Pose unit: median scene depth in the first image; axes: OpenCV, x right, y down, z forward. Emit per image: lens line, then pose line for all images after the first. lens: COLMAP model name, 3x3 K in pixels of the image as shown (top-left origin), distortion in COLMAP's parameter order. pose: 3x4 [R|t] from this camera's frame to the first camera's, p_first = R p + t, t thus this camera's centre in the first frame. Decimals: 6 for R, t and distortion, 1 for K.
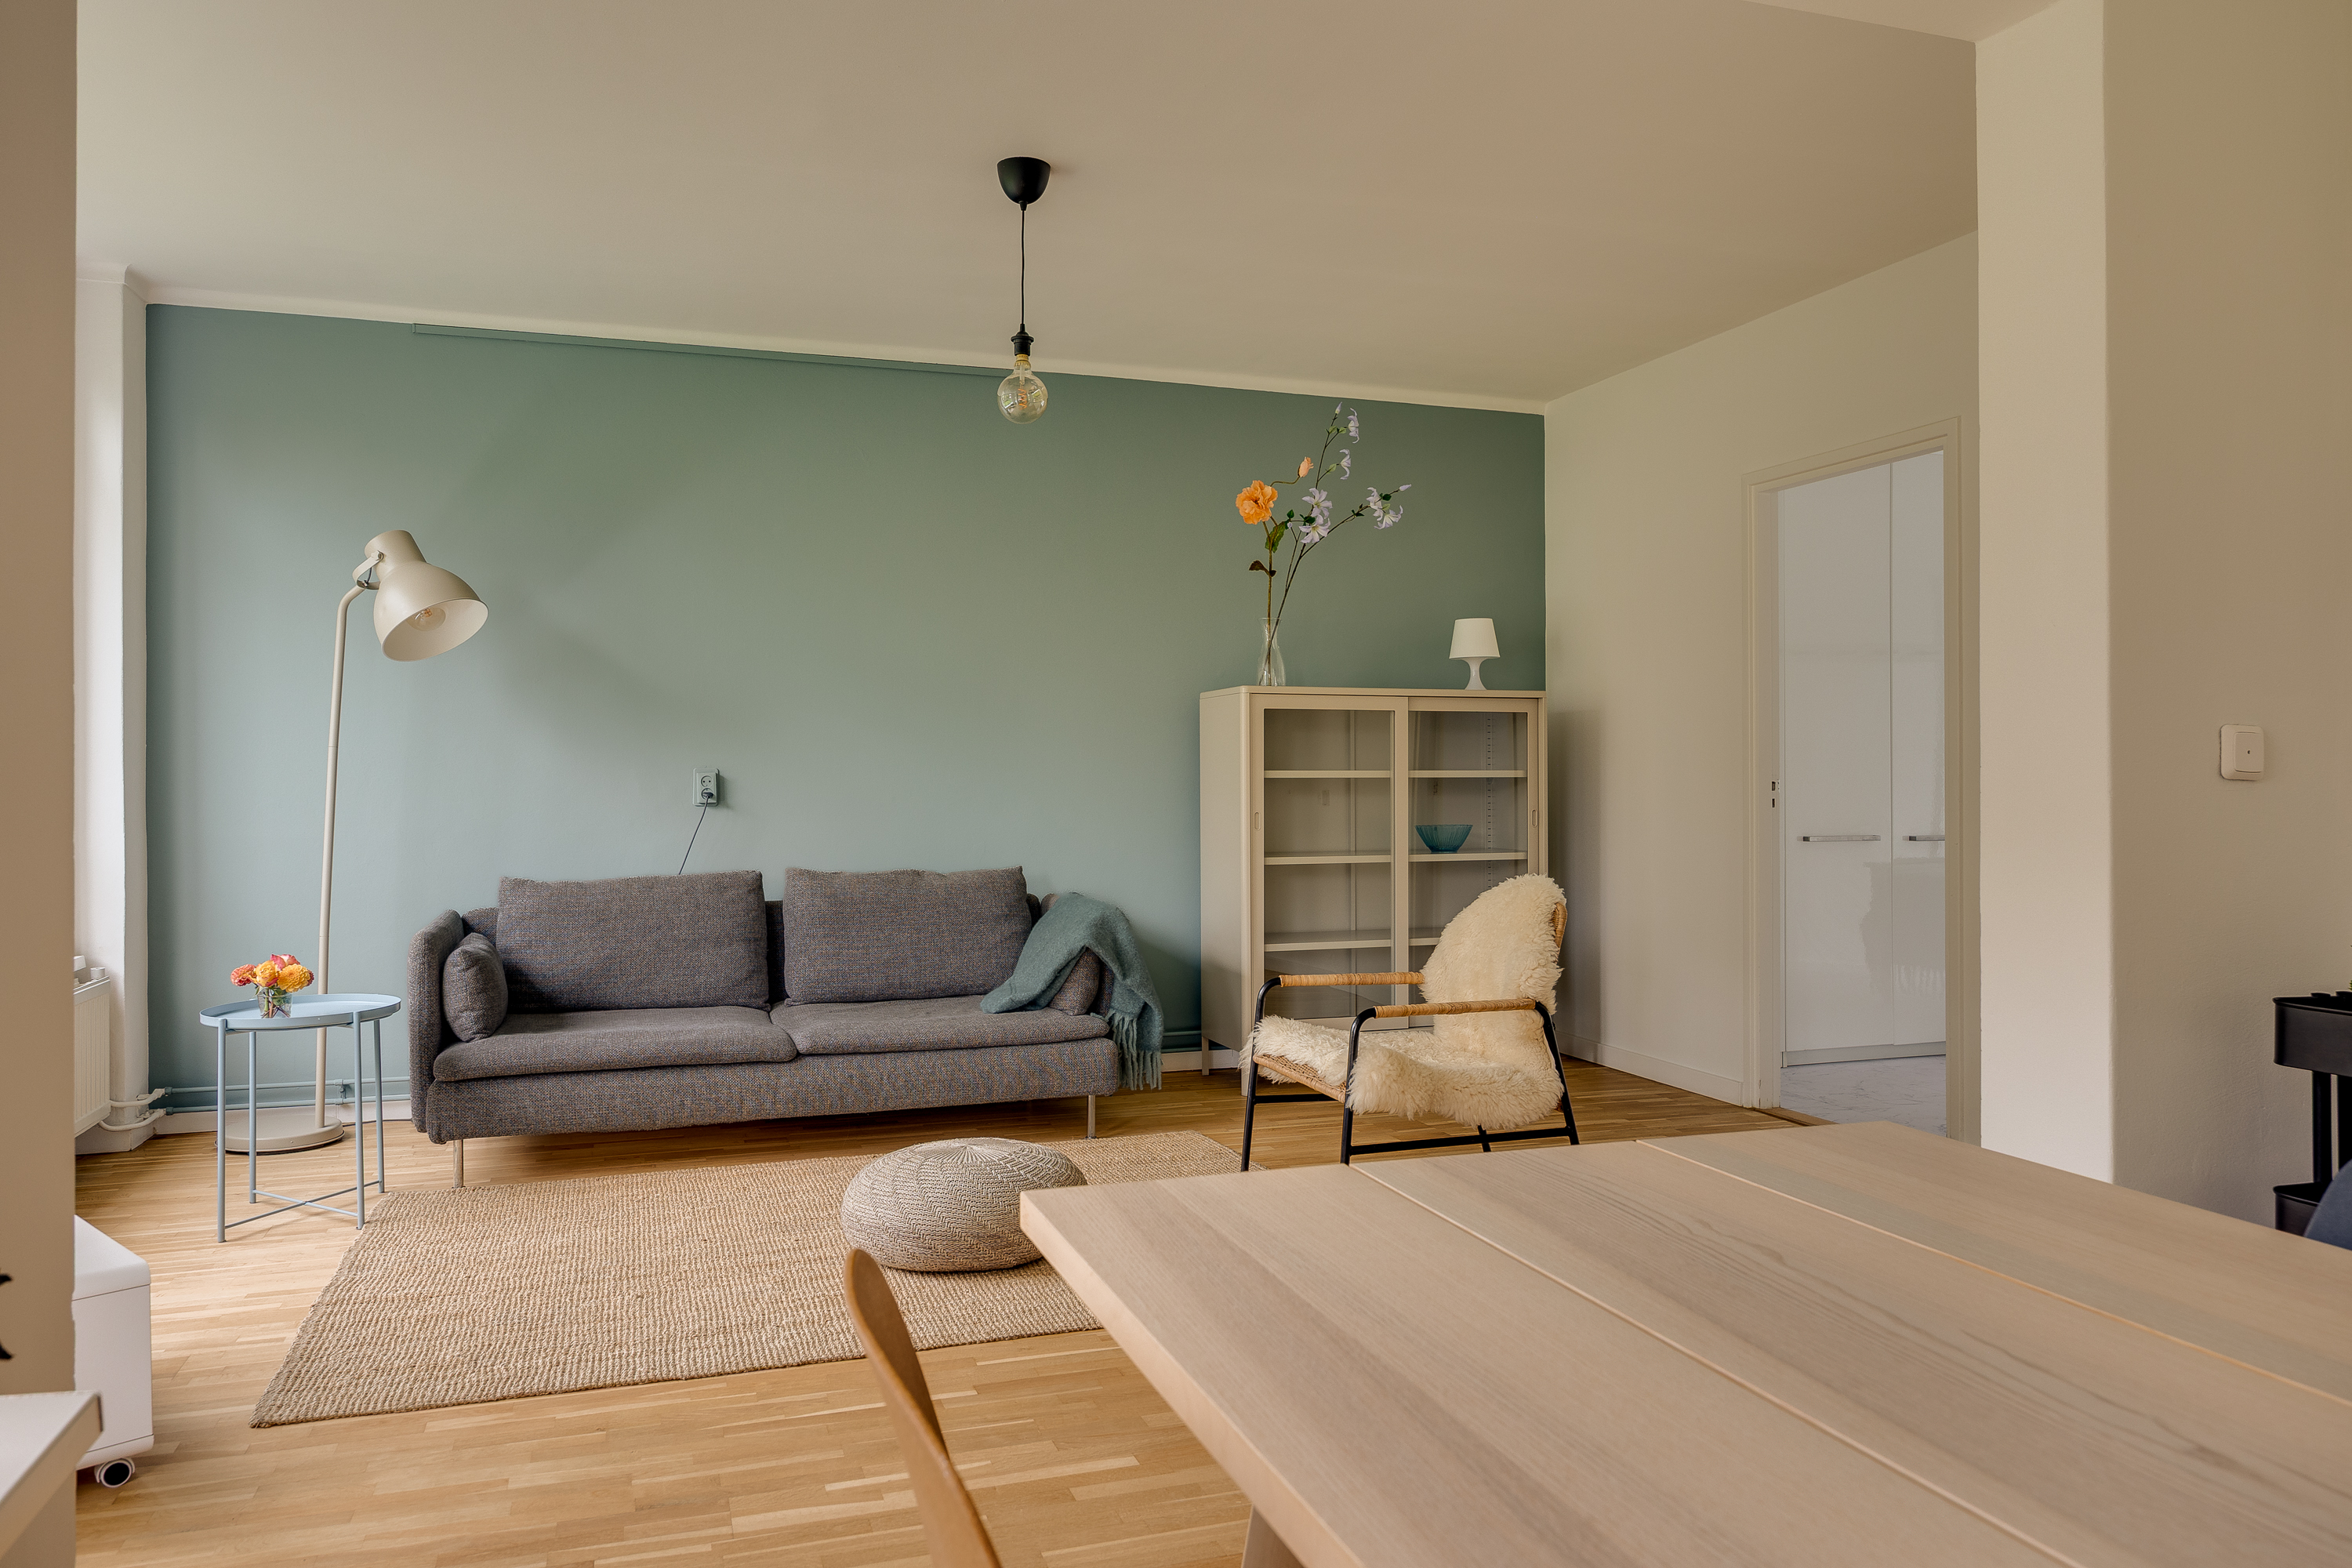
lens RADIAL K [[1624.7, 0, 1175.2], [0, 1624.7, 755.5], [0, 0, 1]] dist [-0.004716, -0.000767]
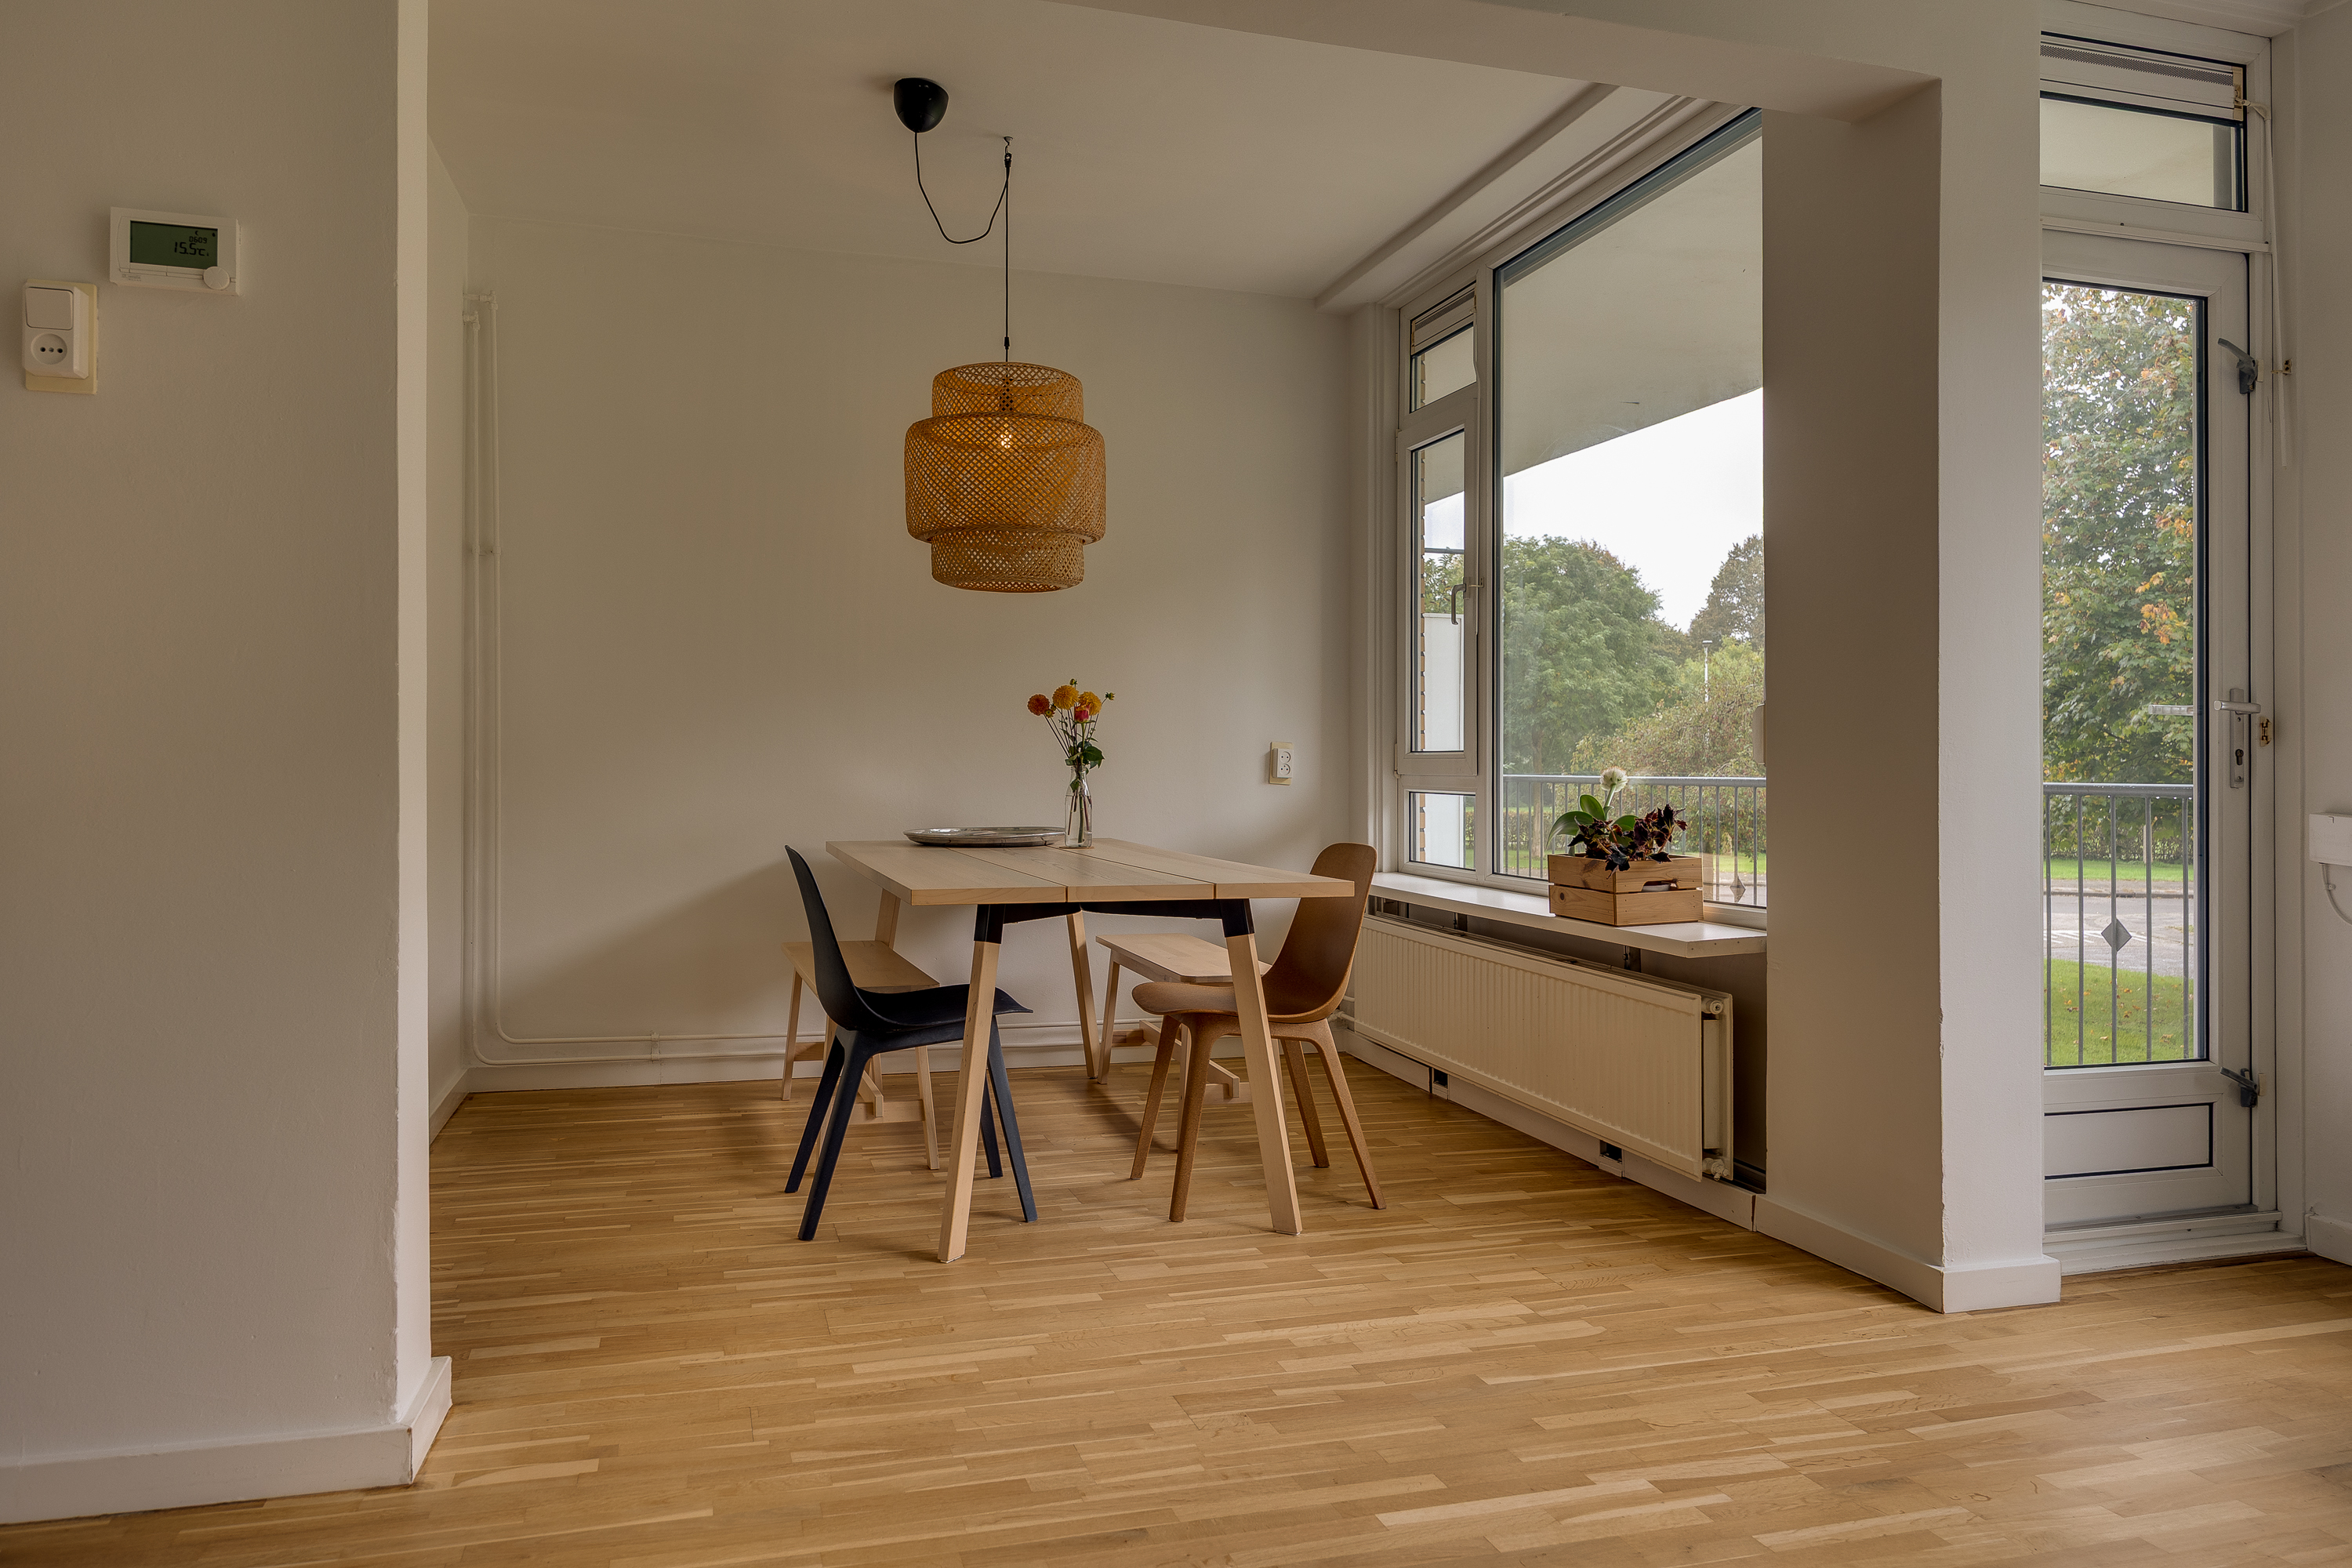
lens RADIAL K [[1603.6, 0, 1171.6], [0, 1603.6, 760.1], [0, 0, 1]] dist [0.000990, -0.003419]
pose [[-0.999537, -0.005670, 0.029885, 0.031217], [-0.006193, 0.999829, -0.017452, 0.036659], [-0.029781, -0.017629, -0.999401, 0.964914]]
